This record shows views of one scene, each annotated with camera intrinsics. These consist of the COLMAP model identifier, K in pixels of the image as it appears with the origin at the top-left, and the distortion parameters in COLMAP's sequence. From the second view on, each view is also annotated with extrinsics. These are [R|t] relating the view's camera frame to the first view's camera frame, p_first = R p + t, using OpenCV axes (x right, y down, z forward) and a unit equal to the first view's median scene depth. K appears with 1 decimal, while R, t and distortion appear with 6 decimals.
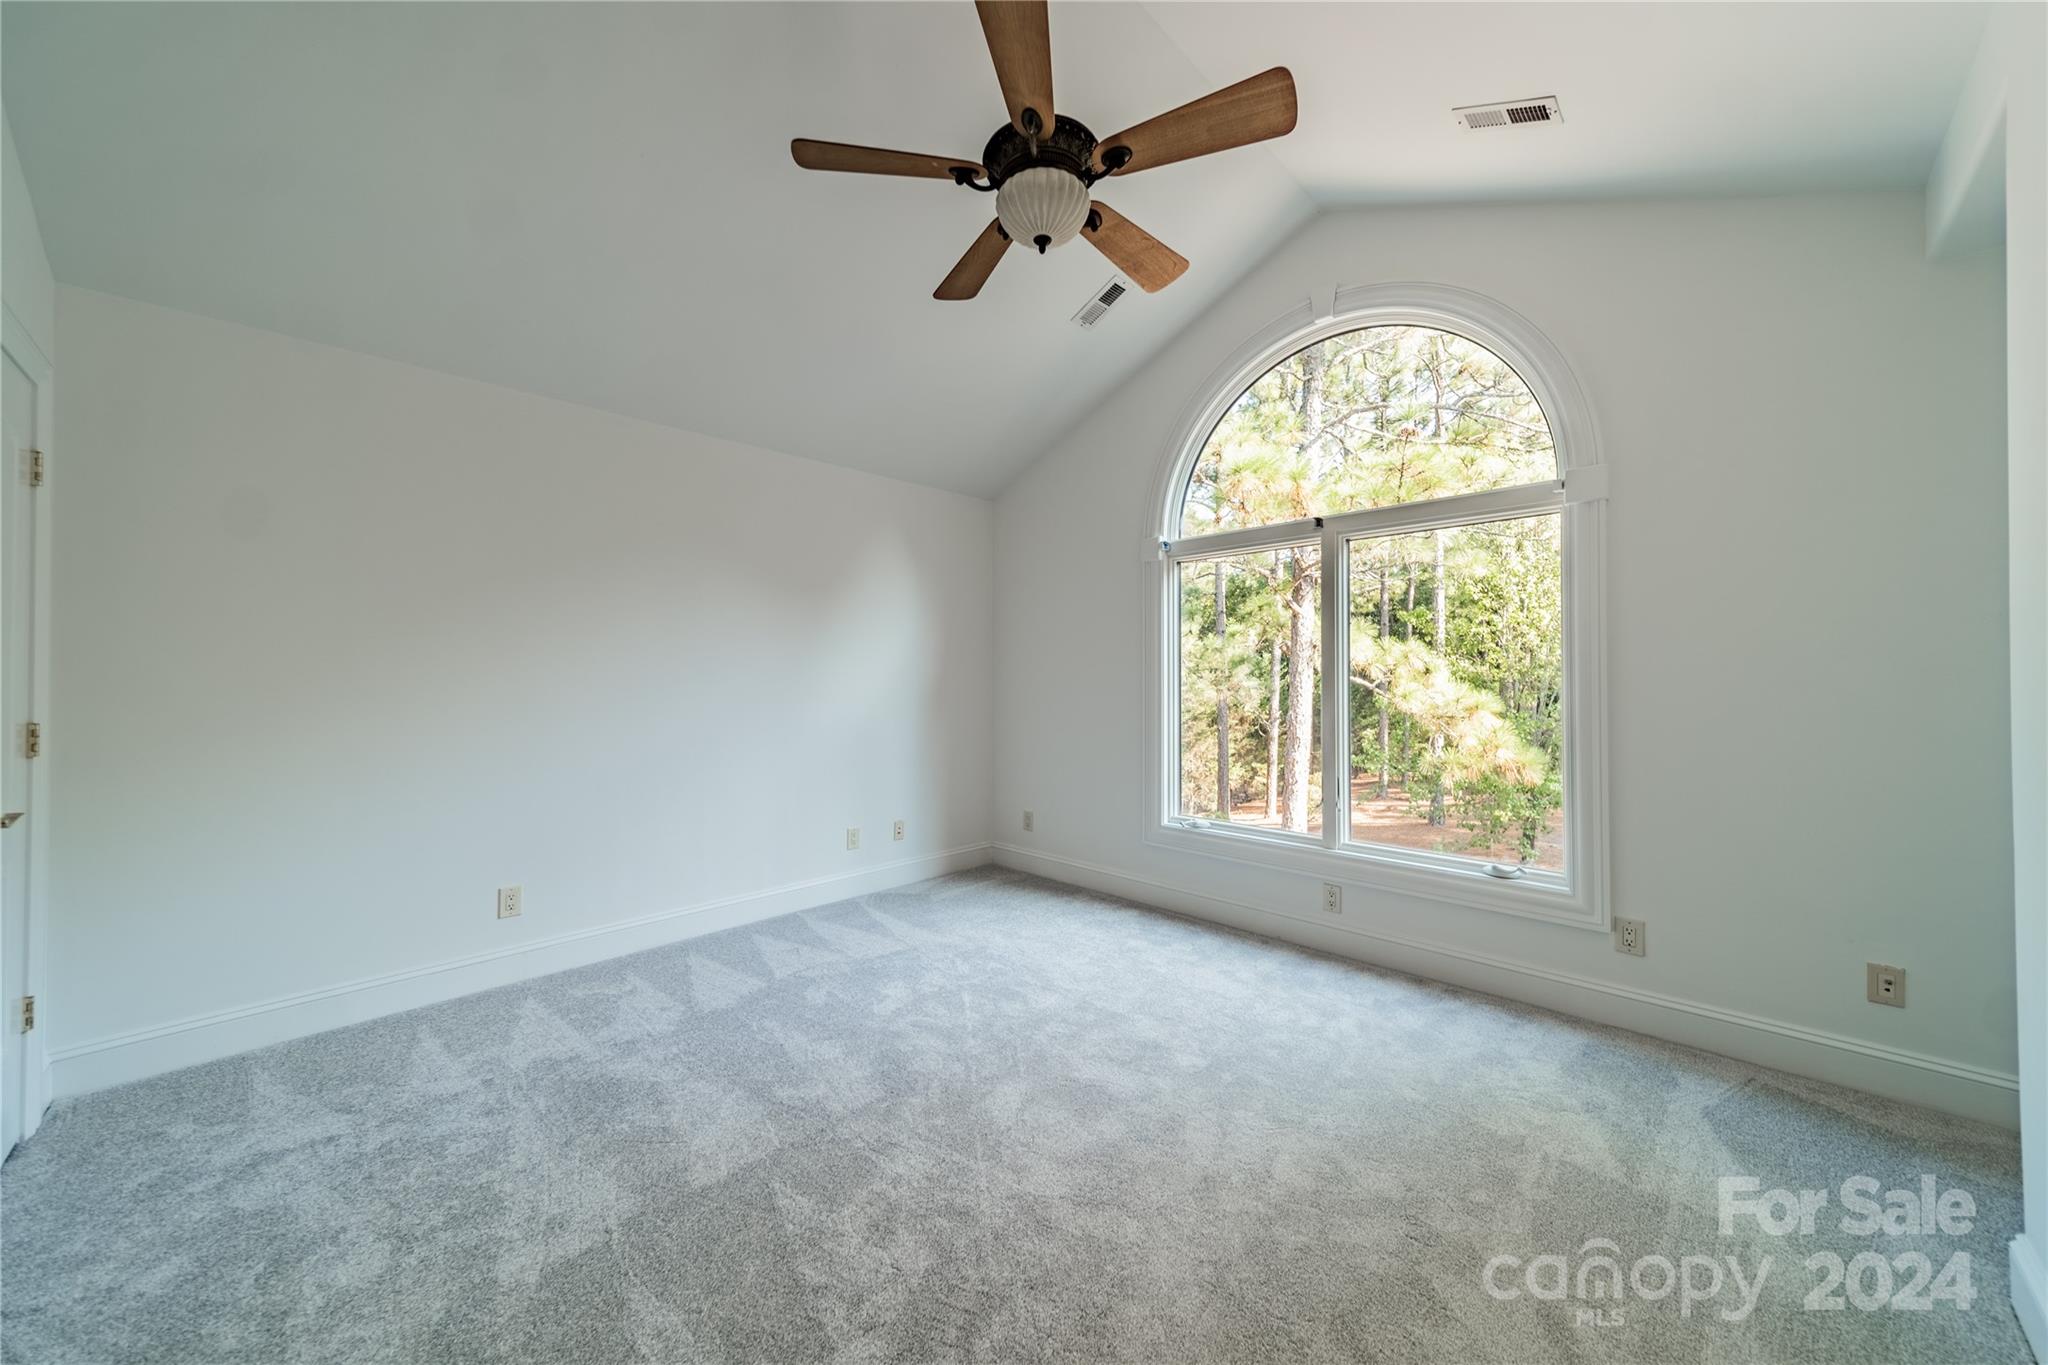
lens RADIAL K [[719.4, 0, 1030.9], [0, 719.4, 671.6], [0, 0, 1]] dist [0.001455, 0.000159]
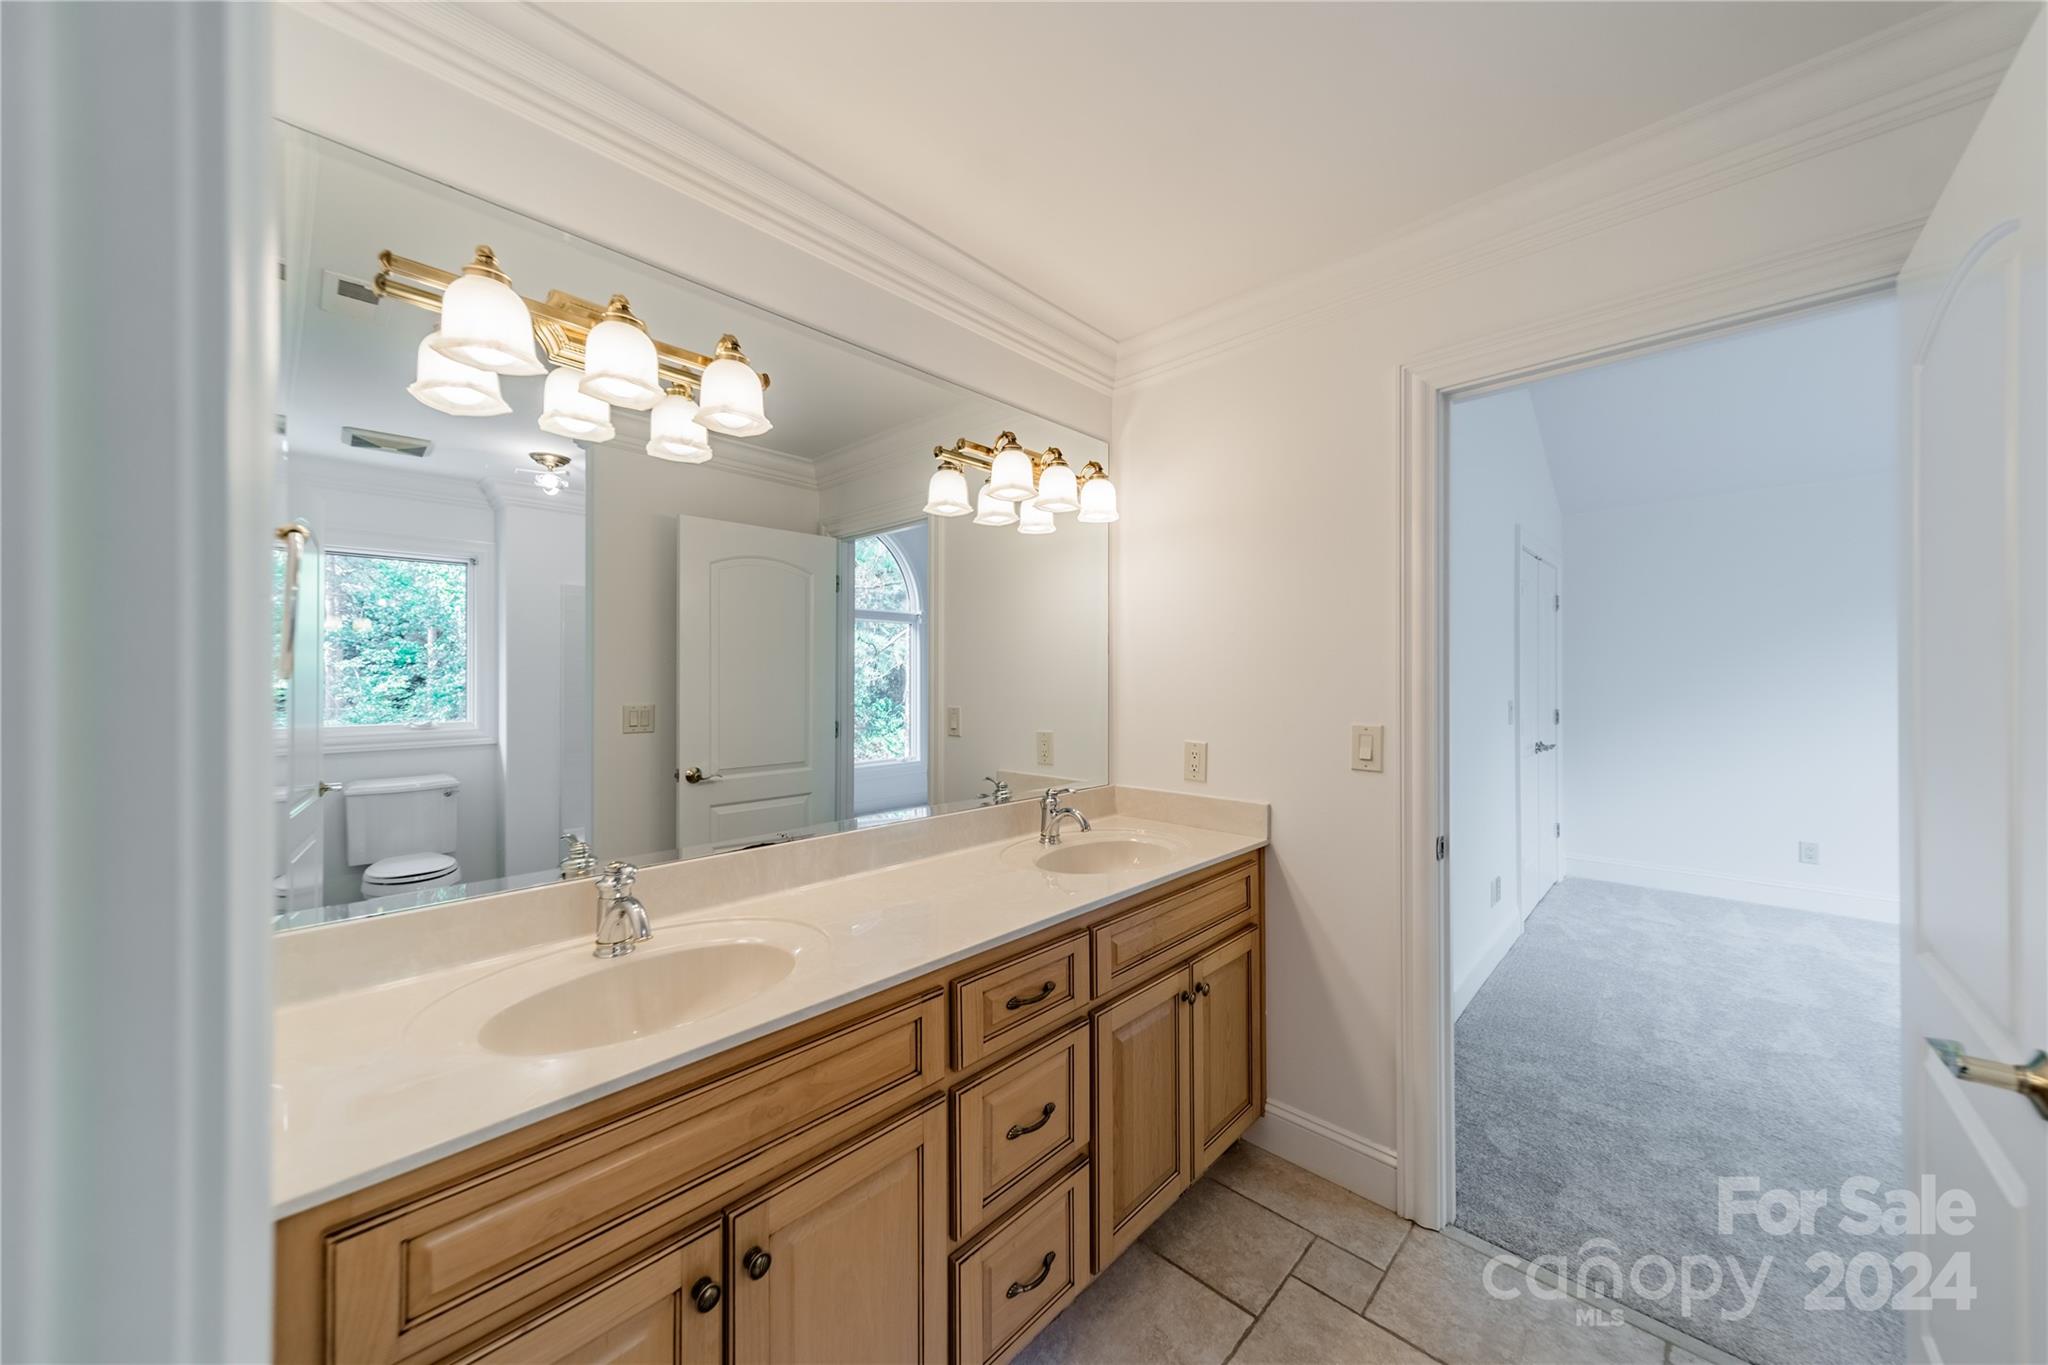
lens RADIAL K [[719.4, 0, 1032.4], [0, 719.4, 679.1], [0, 0, 1]] dist [0.001455, 0.000159]
pose [[0.005291, -0.004417, -0.999976, 1.045557], [0.014117, 0.999891, -0.004342, -0.045669], [0.999886, -0.014094, 0.005352, -0.789569]]
